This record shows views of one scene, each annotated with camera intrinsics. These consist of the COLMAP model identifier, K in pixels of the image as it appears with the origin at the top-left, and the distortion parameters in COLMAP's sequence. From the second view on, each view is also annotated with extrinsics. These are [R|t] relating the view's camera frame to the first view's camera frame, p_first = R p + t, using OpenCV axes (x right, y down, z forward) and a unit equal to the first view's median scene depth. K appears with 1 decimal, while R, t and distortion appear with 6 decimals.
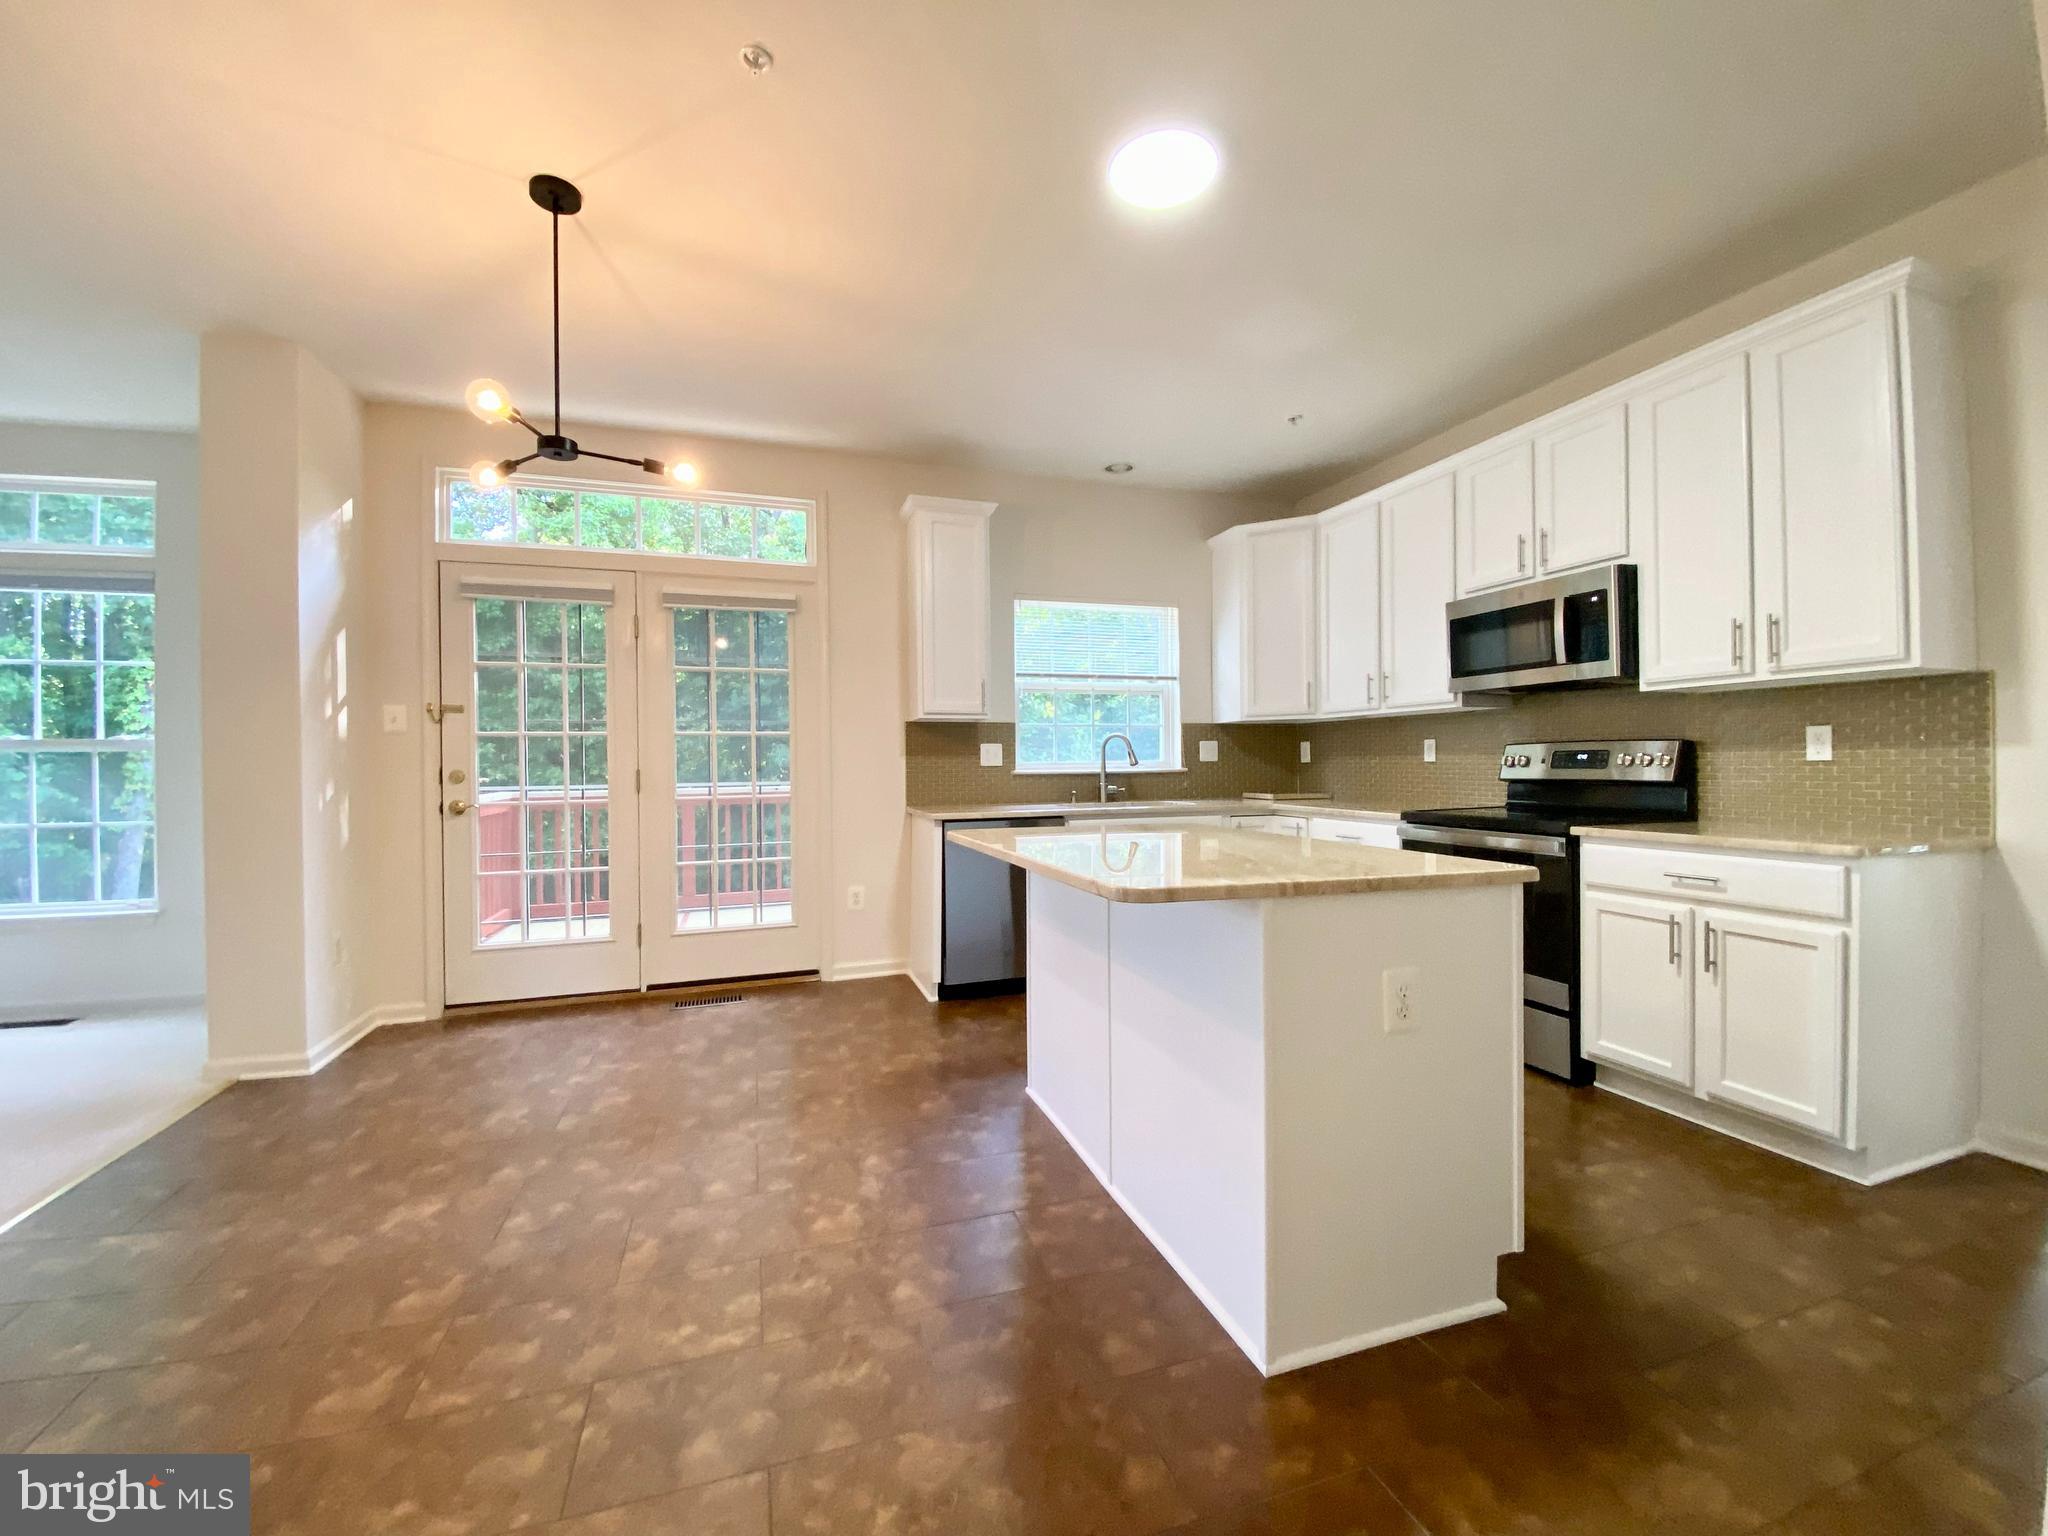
lens RADIAL K [[822.1, 0, 1024.0], [0, 822.1, 768.0], [0, 0, 1]] dist [0.021923, -0.021791]
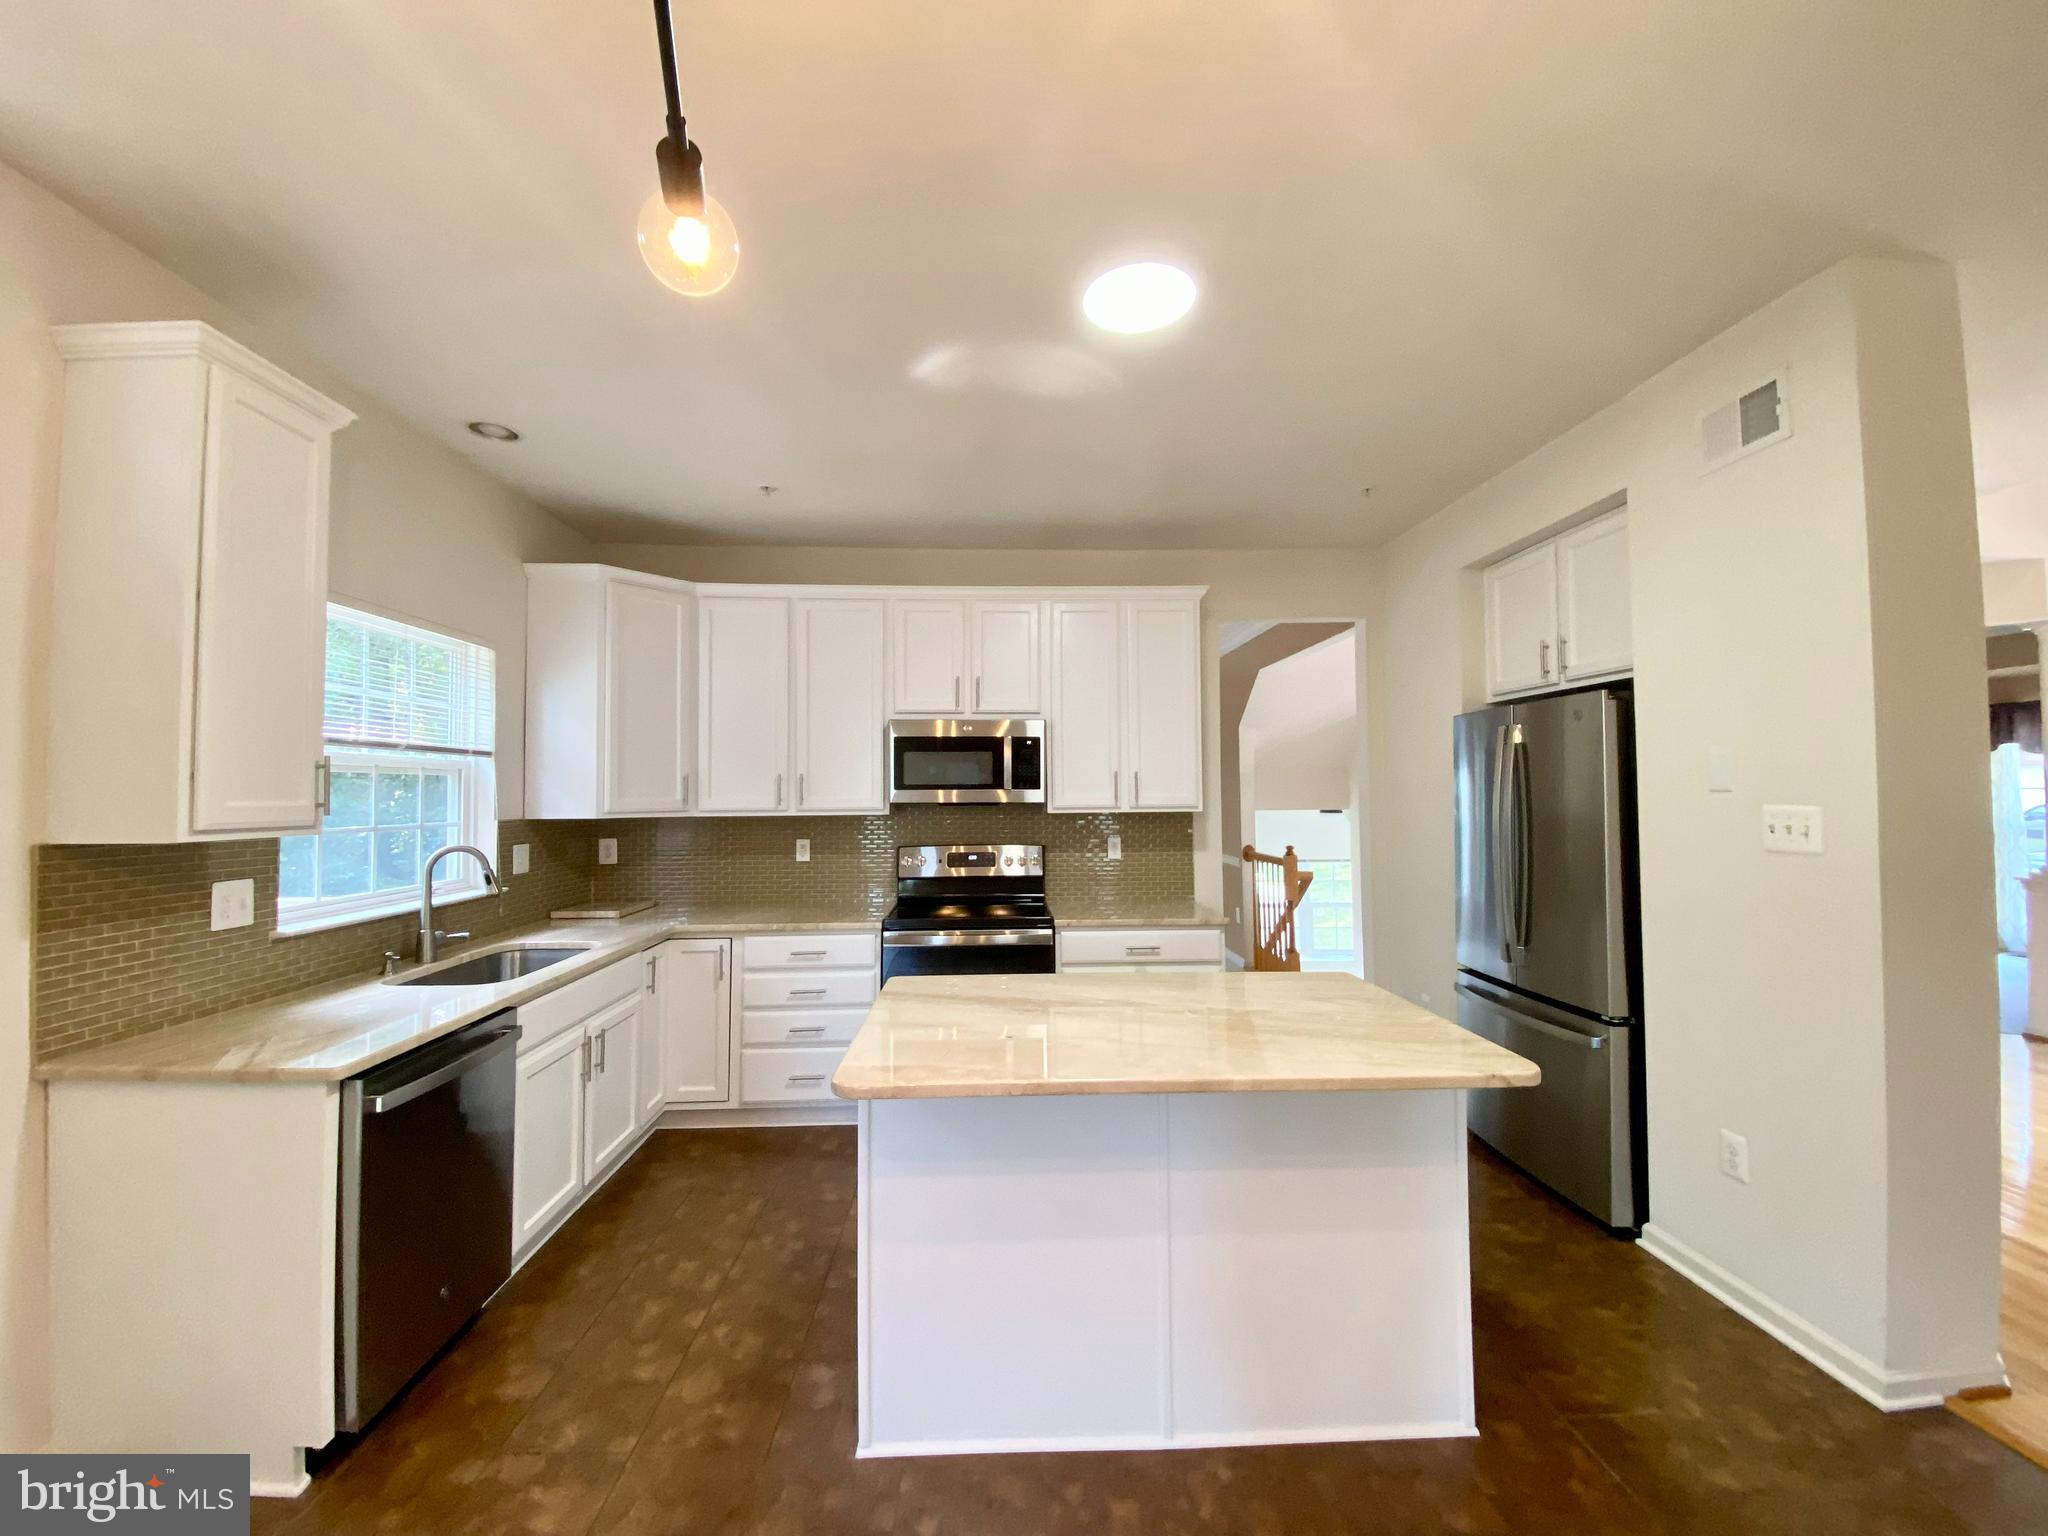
lens RADIAL K [[822.1, 0, 1024.0], [0, 822.1, 768.0], [0, 0, 1]] dist [0.021923, -0.021791]
pose [[0.280308, 0.039192, 0.959110, -0.440357], [0.008208, 0.999032, -0.043222, -0.083620], [-0.959875, 0.019988, 0.279715, 0.507104]]
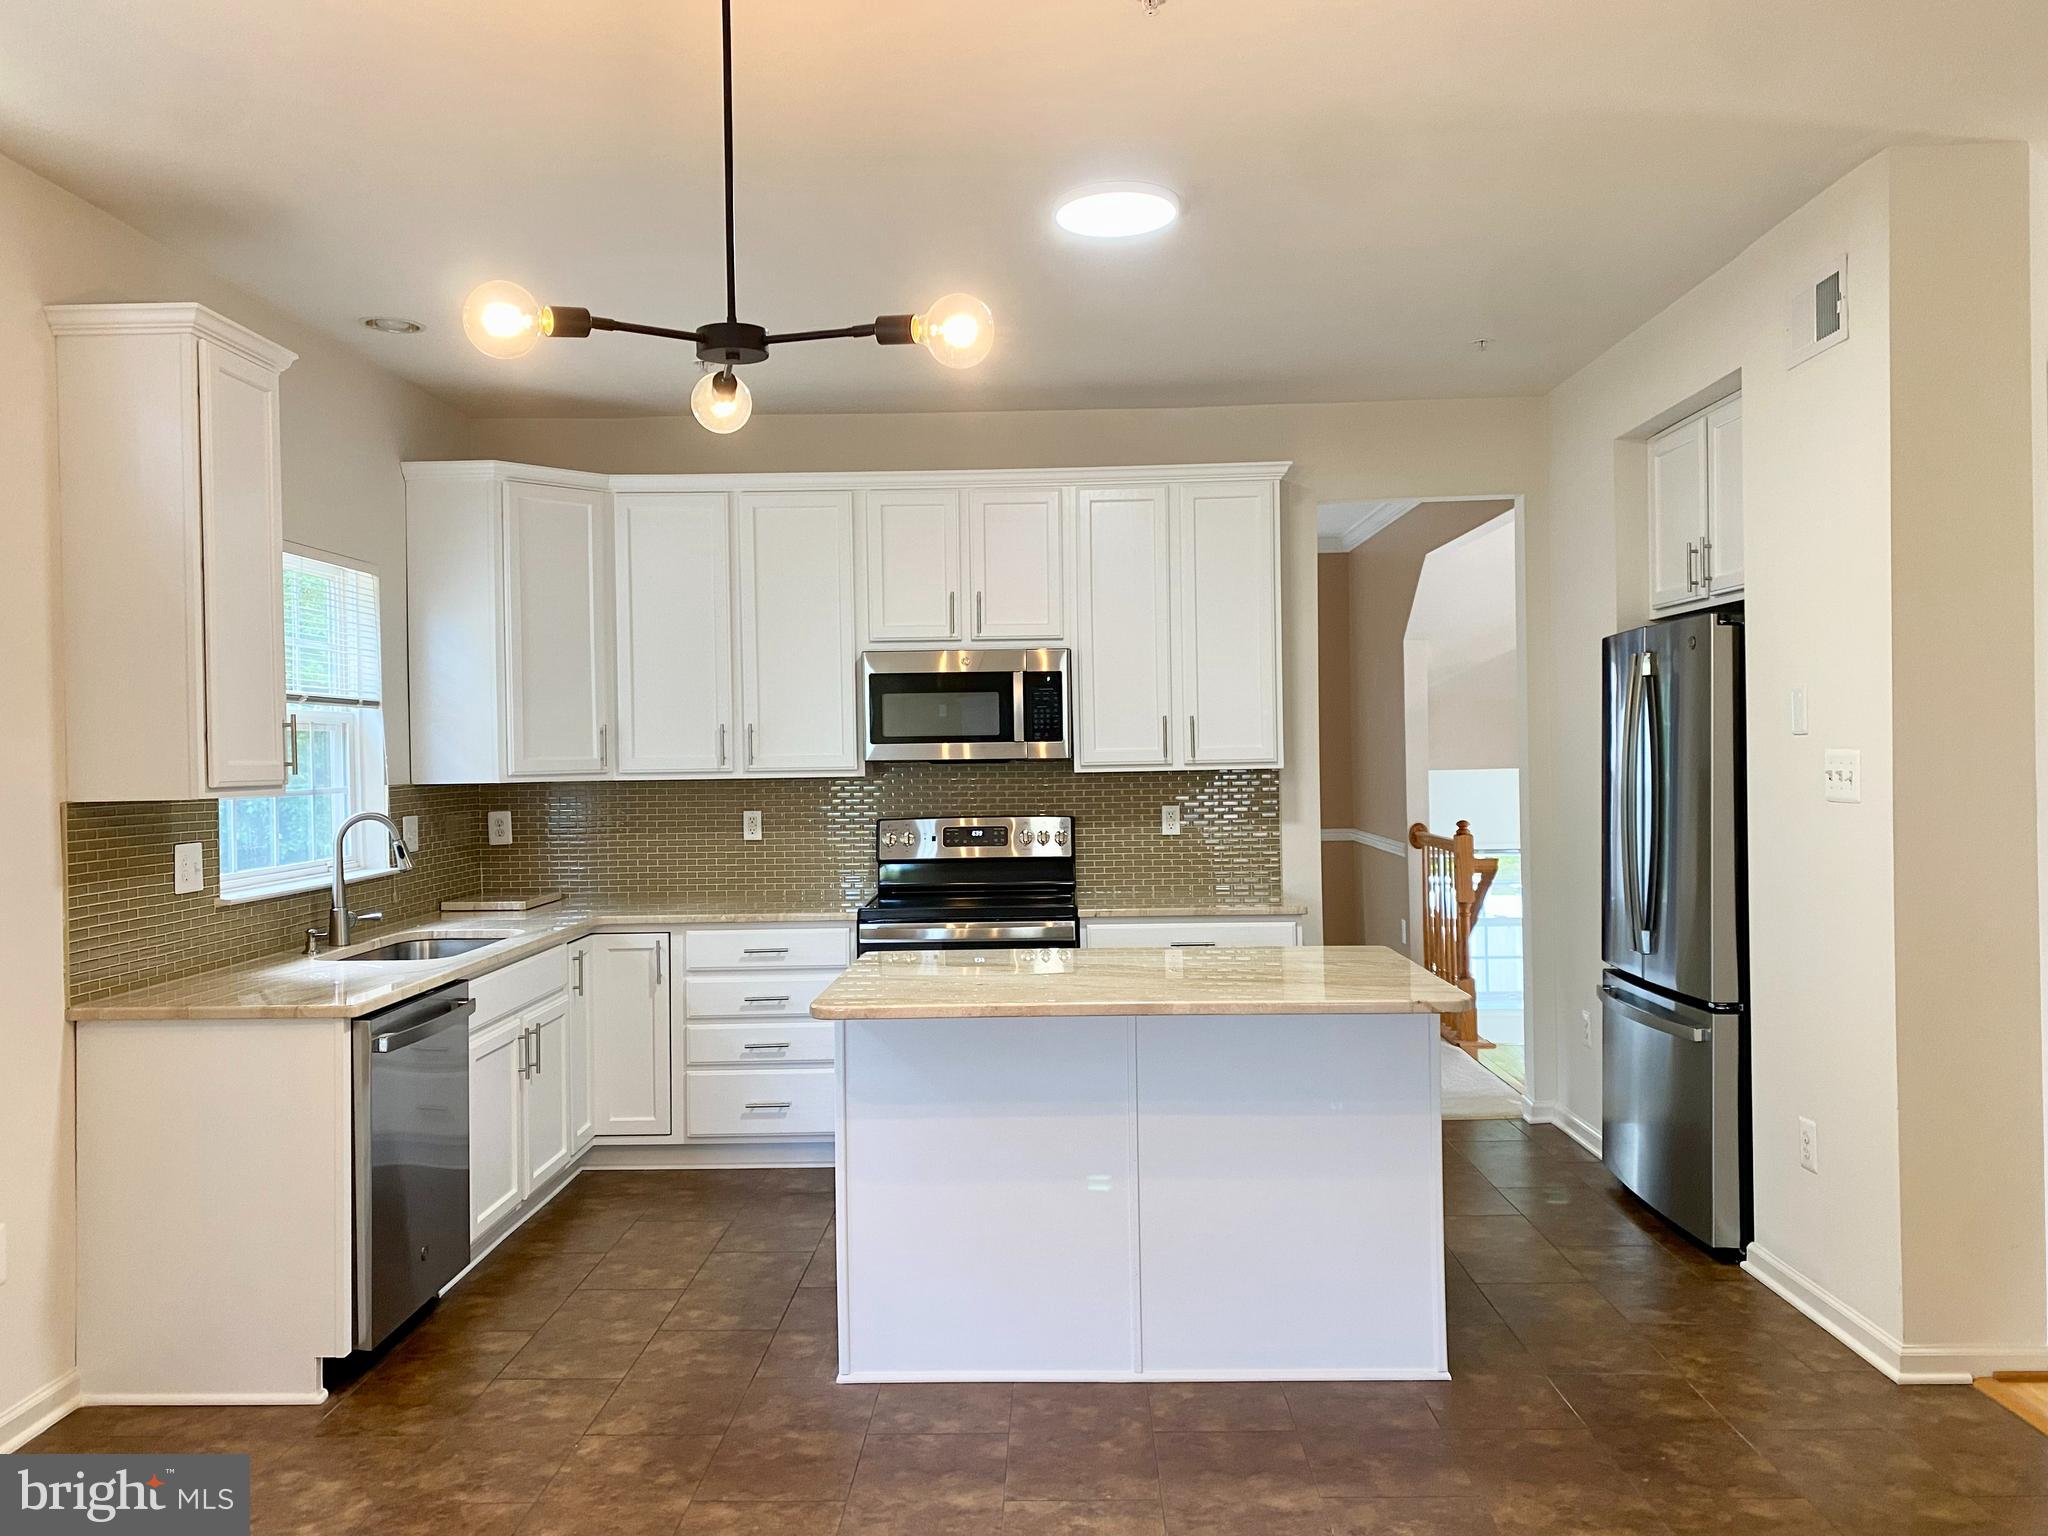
lens RADIAL K [[1554.4, 0, 1032.6], [0, 1554.4, 764.1], [0, 0, 1]] dist [0.012319, 0.001059]
pose [[0.339187, -0.002509, 0.940716, -0.833742], [0.017753, 0.999835, -0.003734, -0.074122], [-0.940551, 0.017967, 0.339176, 0.307259]]
